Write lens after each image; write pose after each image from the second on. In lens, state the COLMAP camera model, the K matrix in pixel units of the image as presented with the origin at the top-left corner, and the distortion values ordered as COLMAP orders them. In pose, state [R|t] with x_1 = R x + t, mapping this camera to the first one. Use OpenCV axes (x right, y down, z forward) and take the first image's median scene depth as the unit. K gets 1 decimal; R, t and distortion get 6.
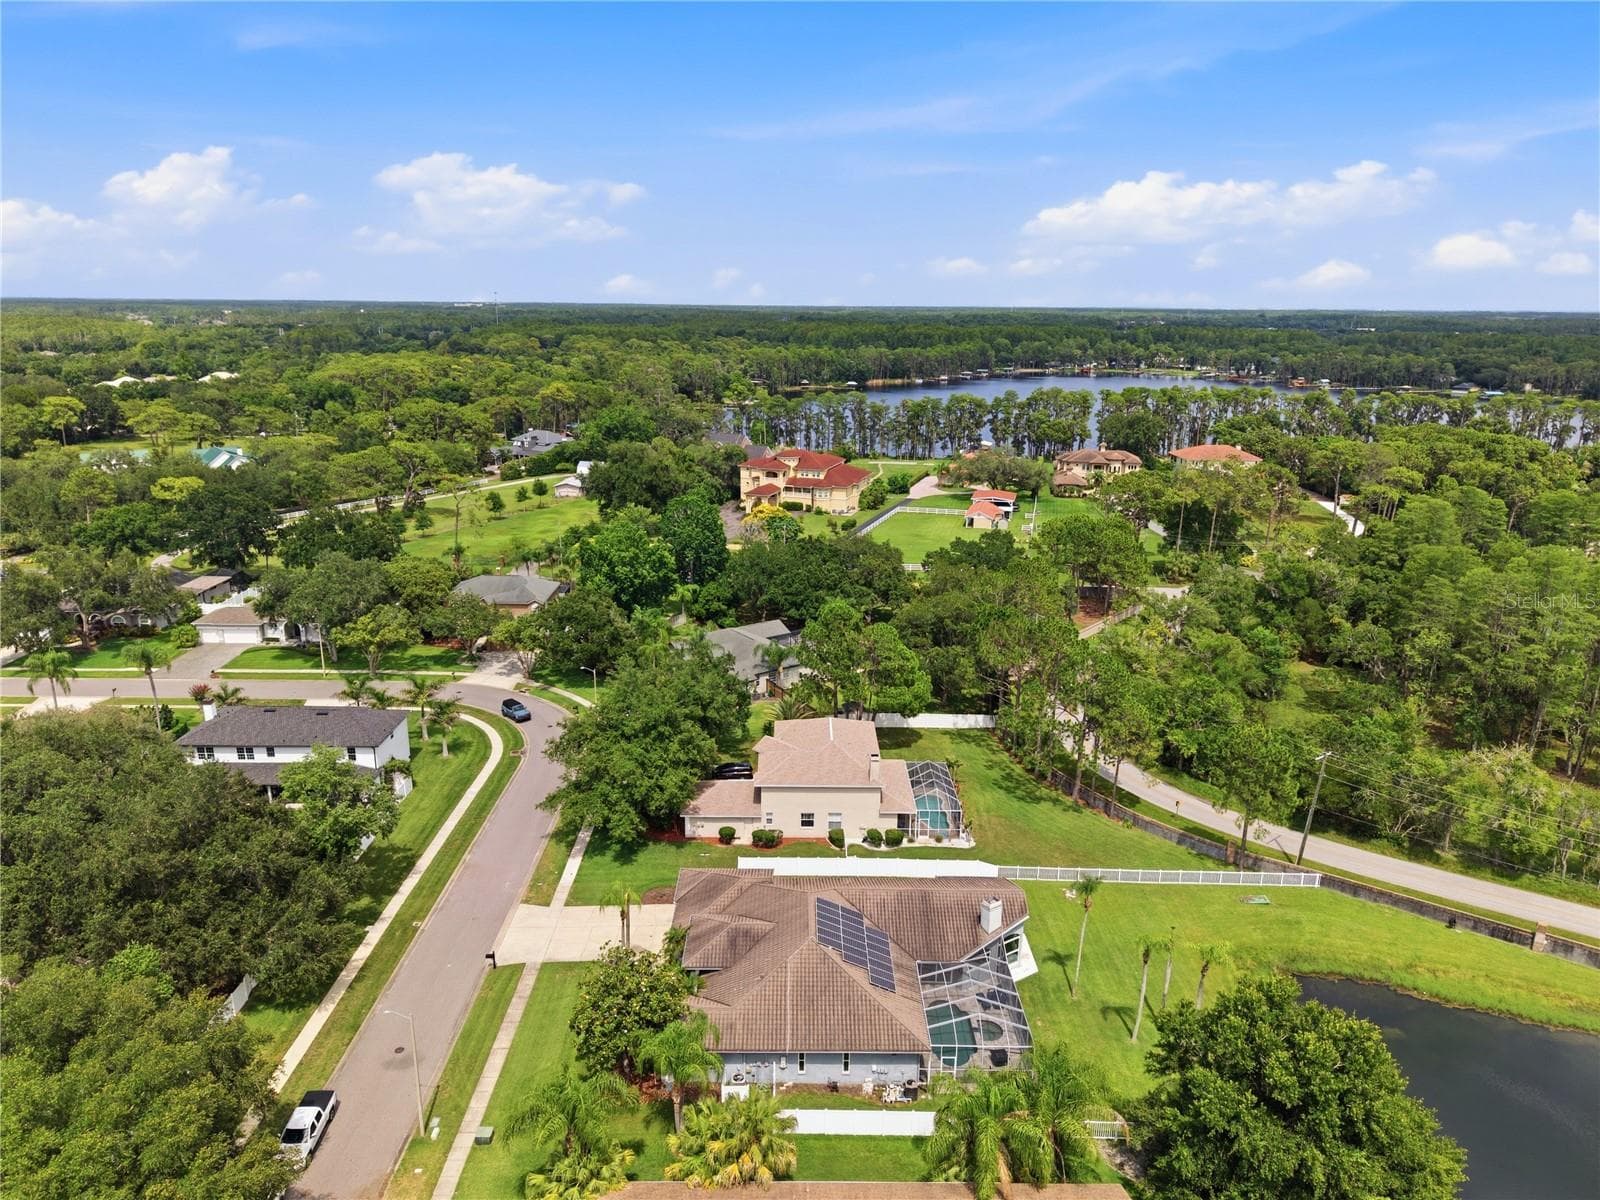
lens RADIAL K [[1083.3, 0, 791.1], [0, 1083.3, 604.2], [0, 0, 1]] dist [0.060104, -0.077628]
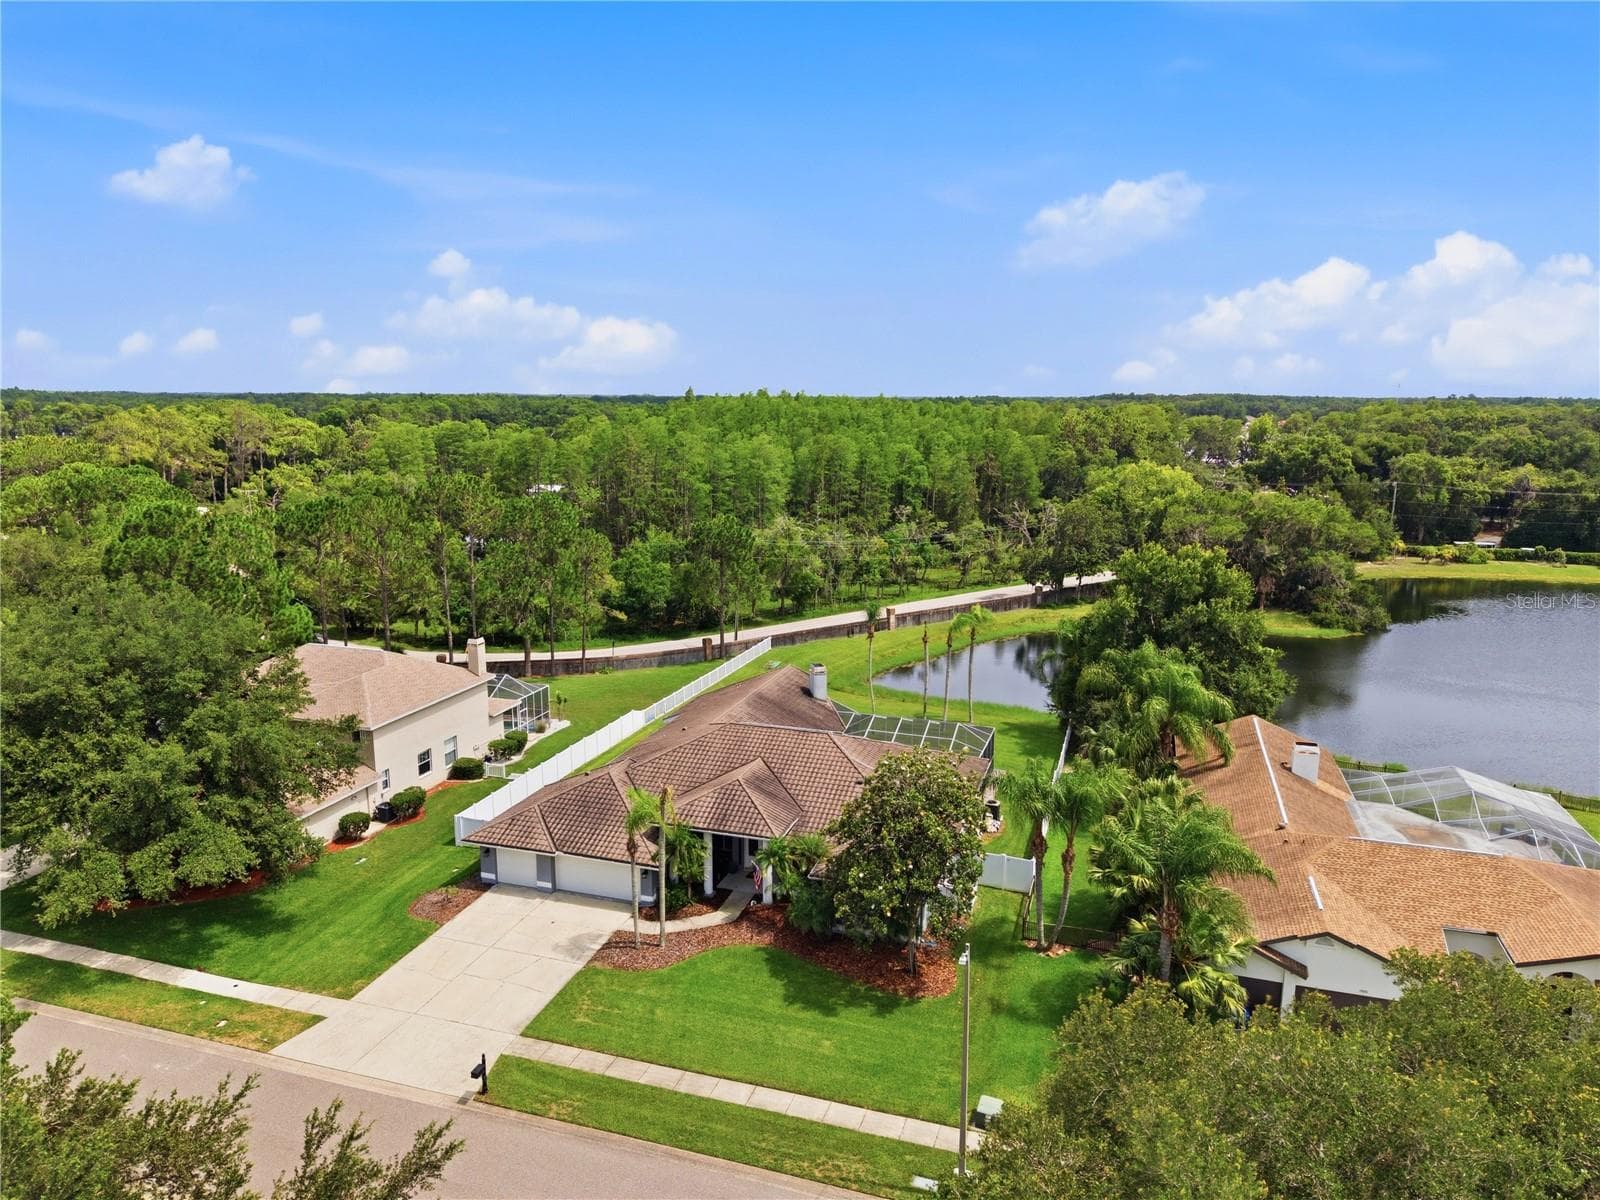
lens RADIAL K [[1082.1, 0, 792.0], [0, 1082.1, 602.1], [0, 0, 1]] dist [0.018394, -0.009076]
pose [[0.309596, -0.182783, 0.933135, -0.515205], [0.256203, 0.961092, 0.103257, 0.094801], [-0.915702, 0.207104, 0.344379, 0.551396]]
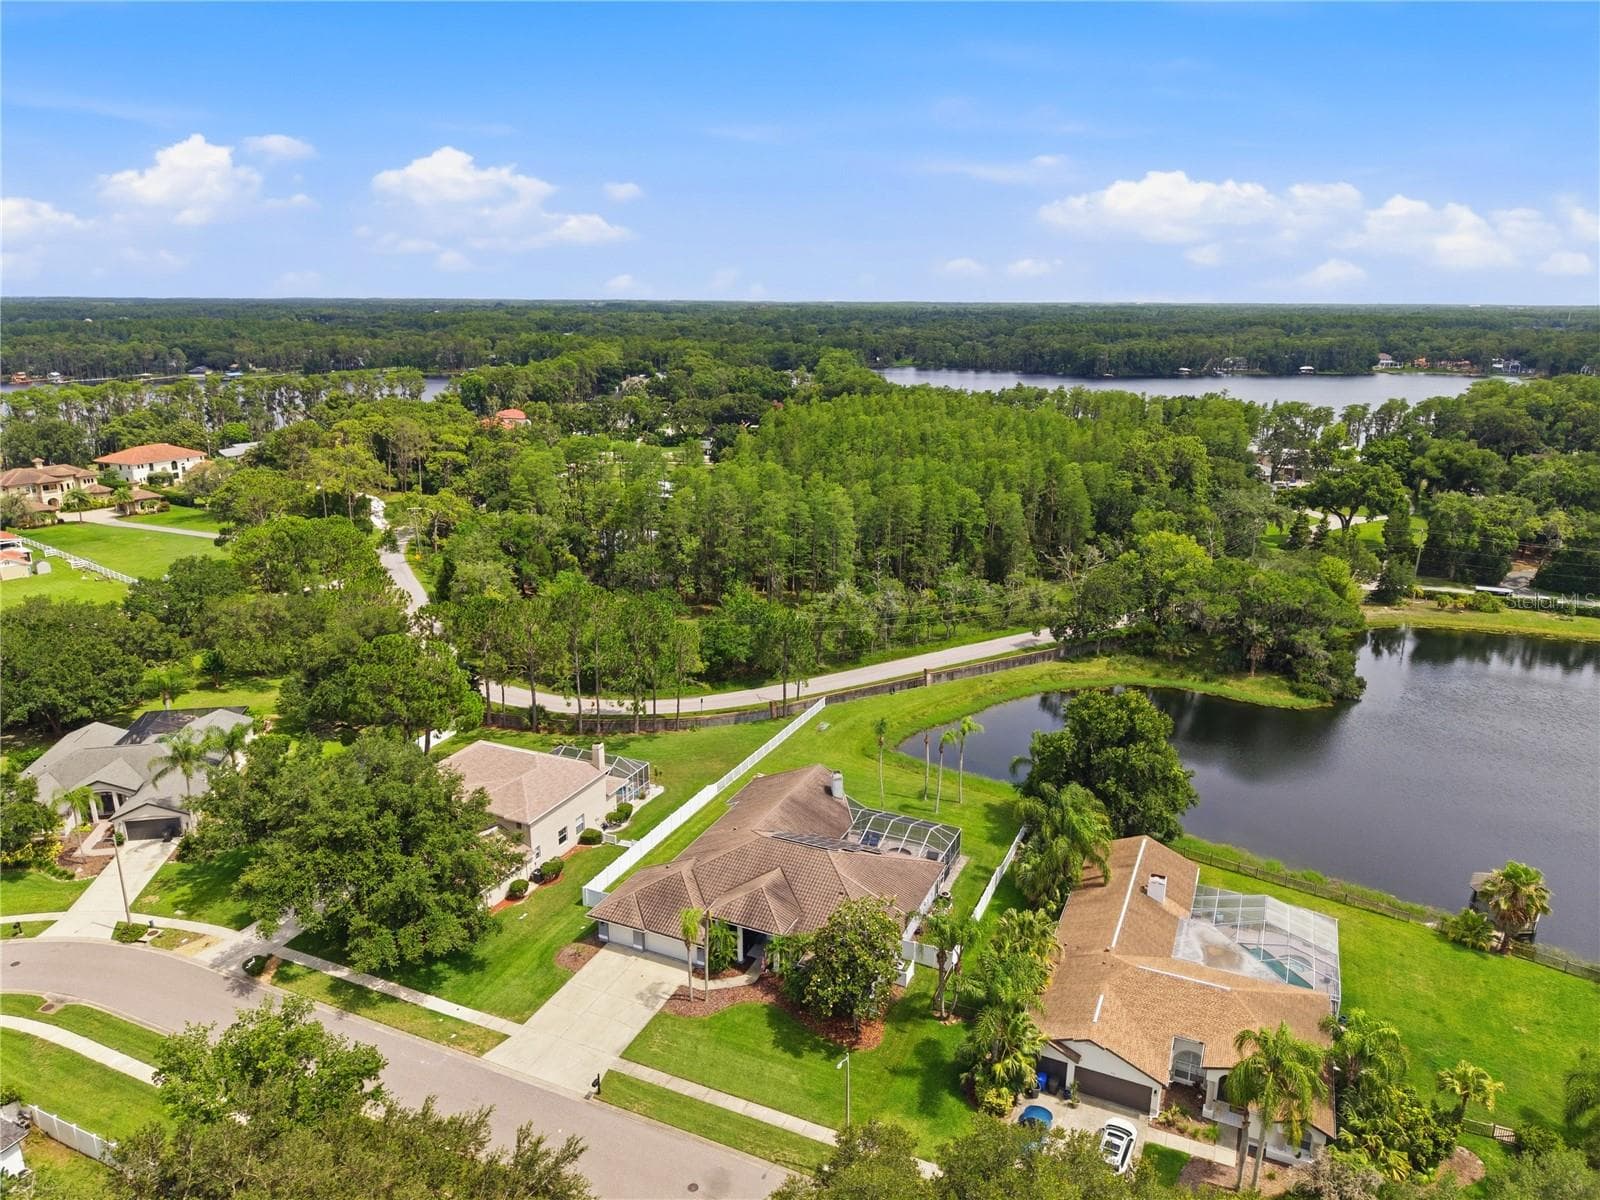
lens RADIAL K [[1083.3, 0, 791.1], [0, 1083.3, 604.2], [0, 0, 1]] dist [0.060104, -0.077628]
pose [[0.414402, -0.255753, 0.873419, -0.699828], [0.244715, 0.955671, 0.163731, -0.108527], [-0.876576, 0.145889, 0.458619, 0.347135]]
